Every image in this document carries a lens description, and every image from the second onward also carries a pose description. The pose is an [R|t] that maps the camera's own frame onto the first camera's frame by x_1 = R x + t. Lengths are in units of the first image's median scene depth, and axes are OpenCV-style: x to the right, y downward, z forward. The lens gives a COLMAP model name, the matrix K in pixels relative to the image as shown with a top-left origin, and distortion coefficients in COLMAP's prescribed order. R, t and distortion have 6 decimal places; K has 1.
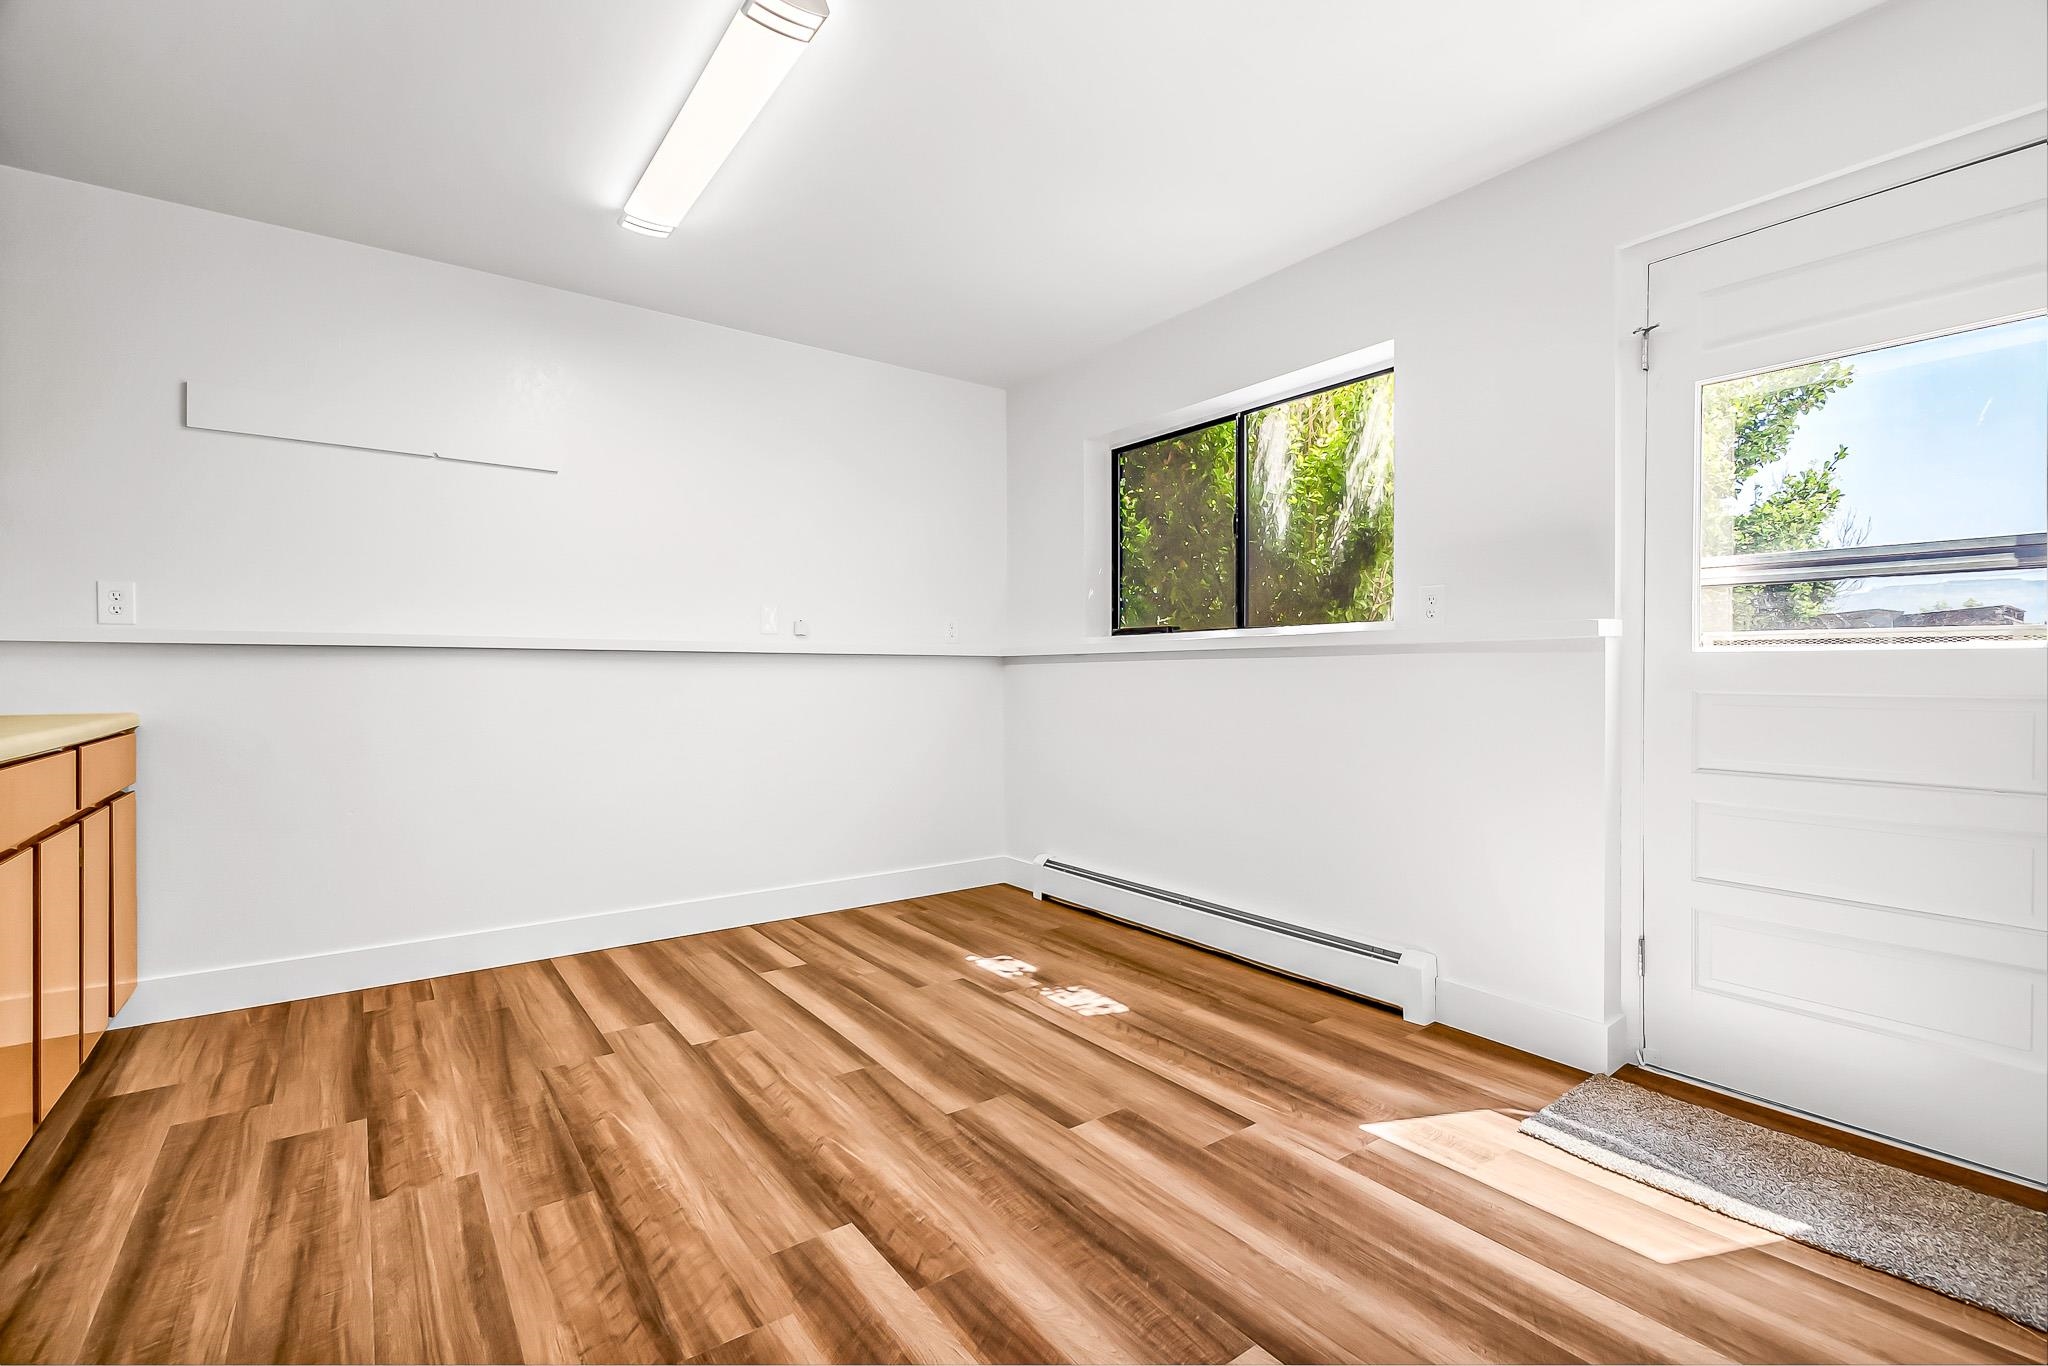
lens RADIAL K [[922.0, 0, 1023.9], [0, 922.0, 678.4], [0, 0, 1]] dist [0.001996, -0.000275]
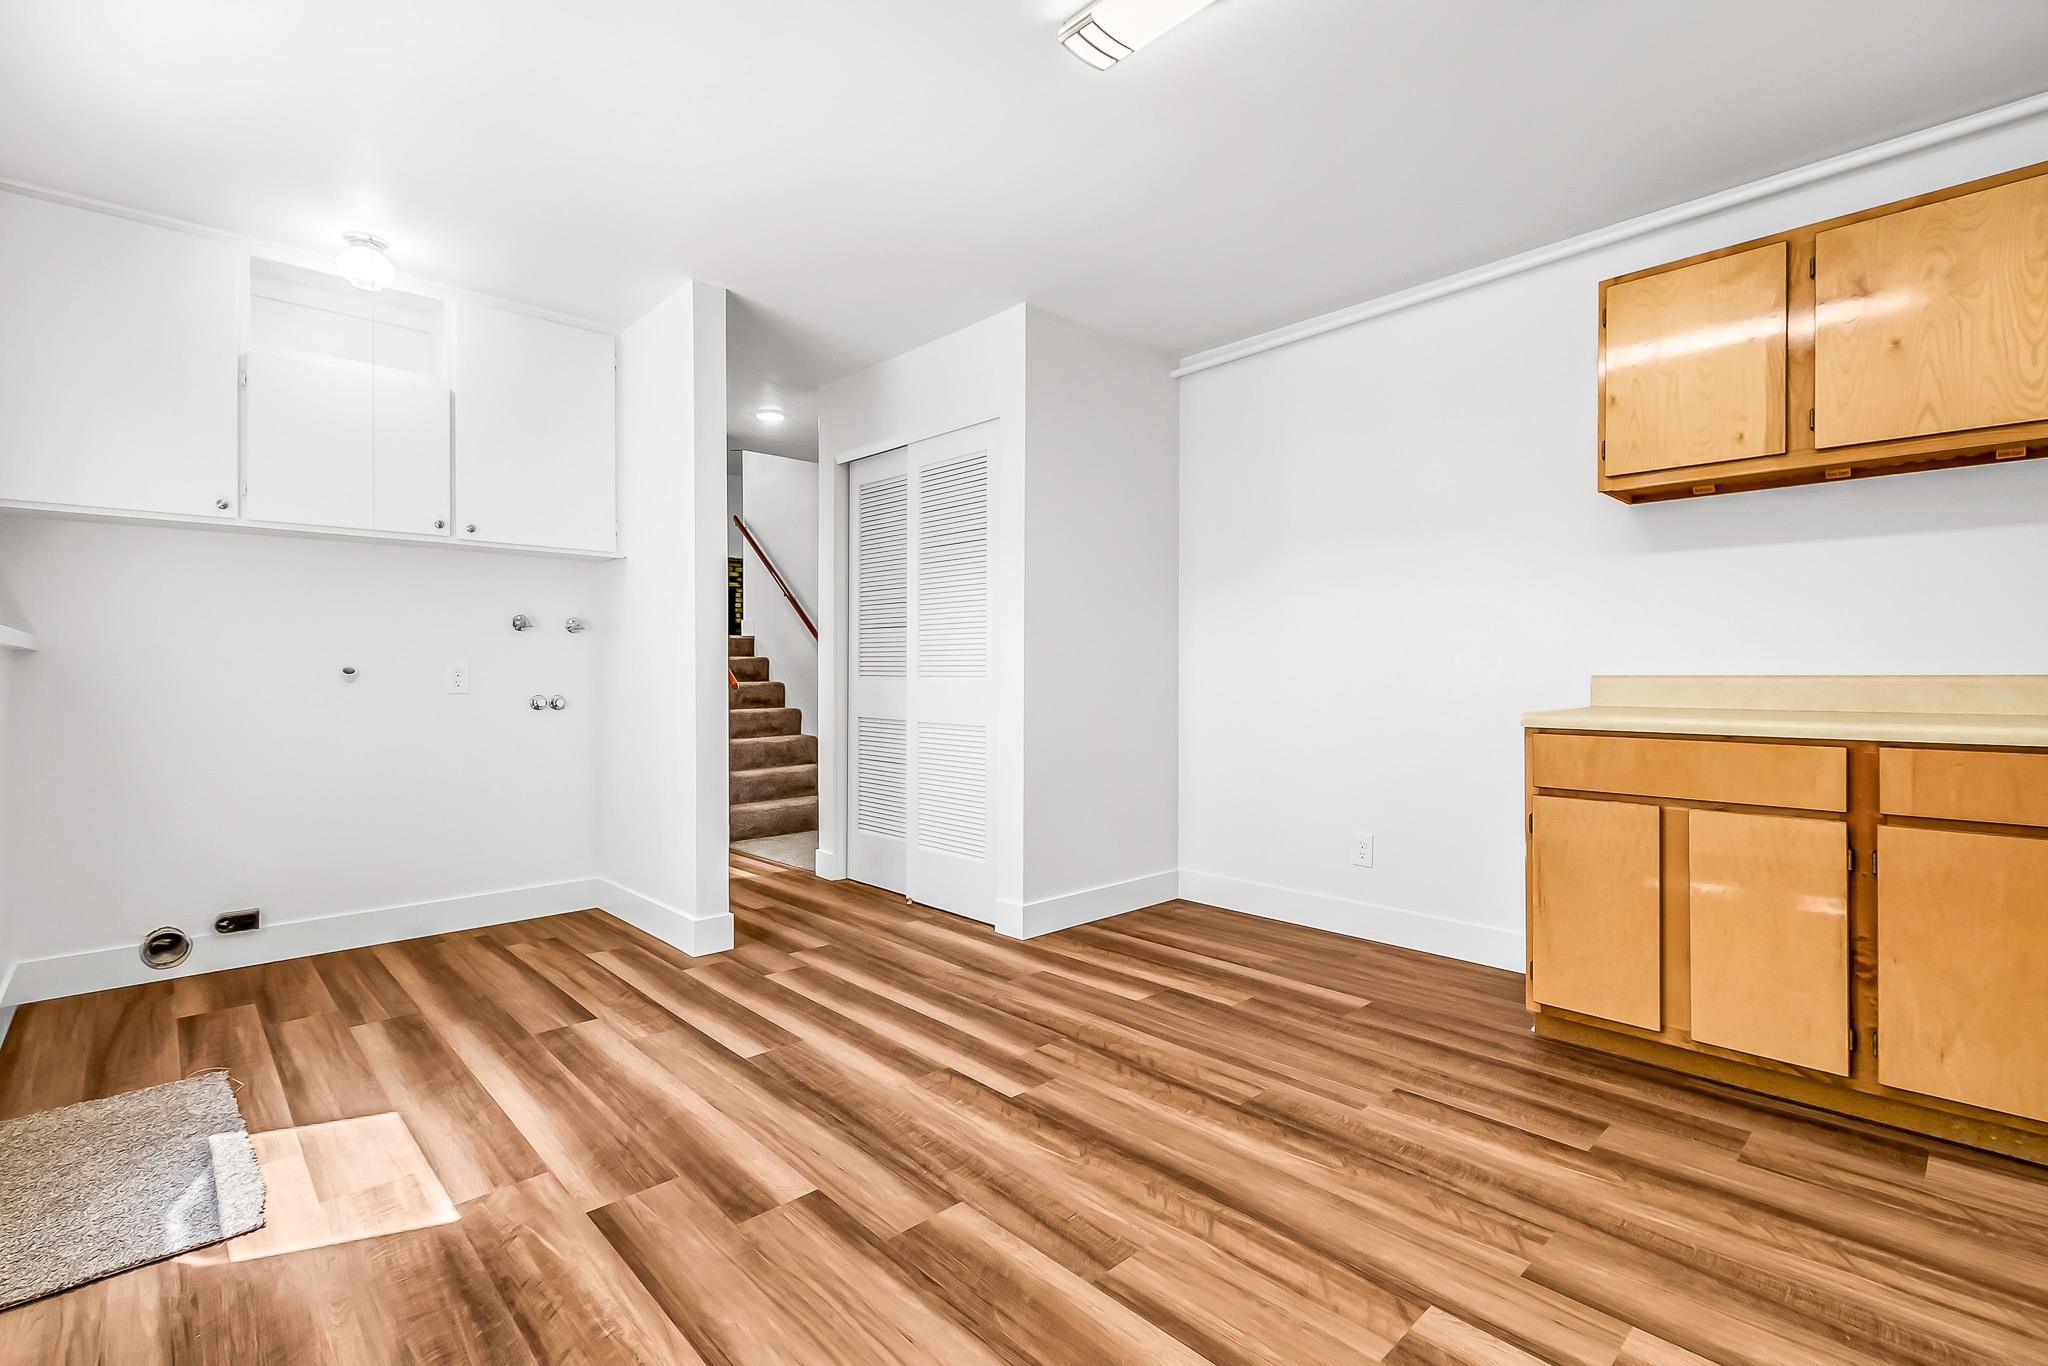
lens RADIAL K [[922.0, 0, 1025.1], [0, 922.0, 677.2], [0, 0, 1]] dist [0.001996, -0.000275]
pose [[-0.992328, 0.003410, -0.123585, -0.041727], [0.002355, 0.999960, 0.008684, -0.008619], [0.123610, 0.008326, -0.992296, 1.958349]]
